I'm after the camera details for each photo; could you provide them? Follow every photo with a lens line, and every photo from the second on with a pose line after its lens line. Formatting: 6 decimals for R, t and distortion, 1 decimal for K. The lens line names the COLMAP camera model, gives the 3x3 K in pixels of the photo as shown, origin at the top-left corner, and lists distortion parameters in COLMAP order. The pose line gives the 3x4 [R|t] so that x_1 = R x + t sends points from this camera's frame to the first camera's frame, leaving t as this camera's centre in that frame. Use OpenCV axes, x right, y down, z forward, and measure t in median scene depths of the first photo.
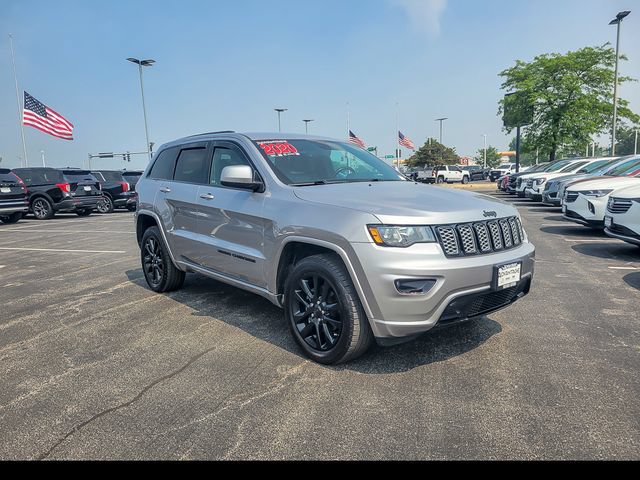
lens RADIAL K [[473.7, 0, 315.9], [0, 473.7, 240.6], [0, 0, 1]] dist [0.037120, 0.000684]
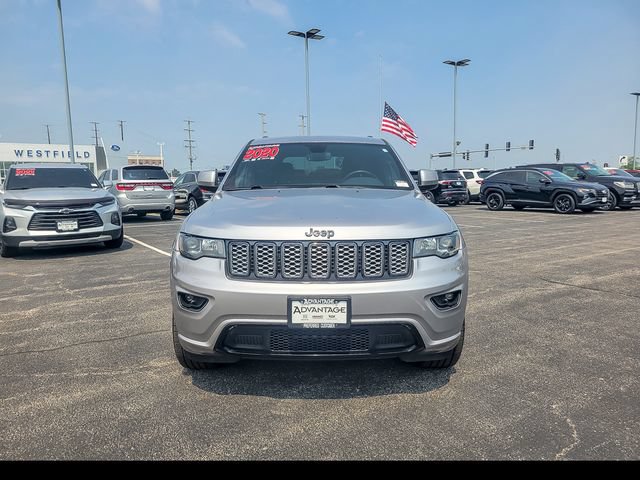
lens RADIAL K [[473.7, 0, 315.9], [0, 473.7, 240.6], [0, 0, 1]] dist [0.037120, 0.000684]
pose [[0.761243, 0.093740, -0.641656, 0.914612], [-0.091374, 0.995130, 0.036976, -0.076137], [0.641997, 0.030483, 0.766101, 0.407301]]
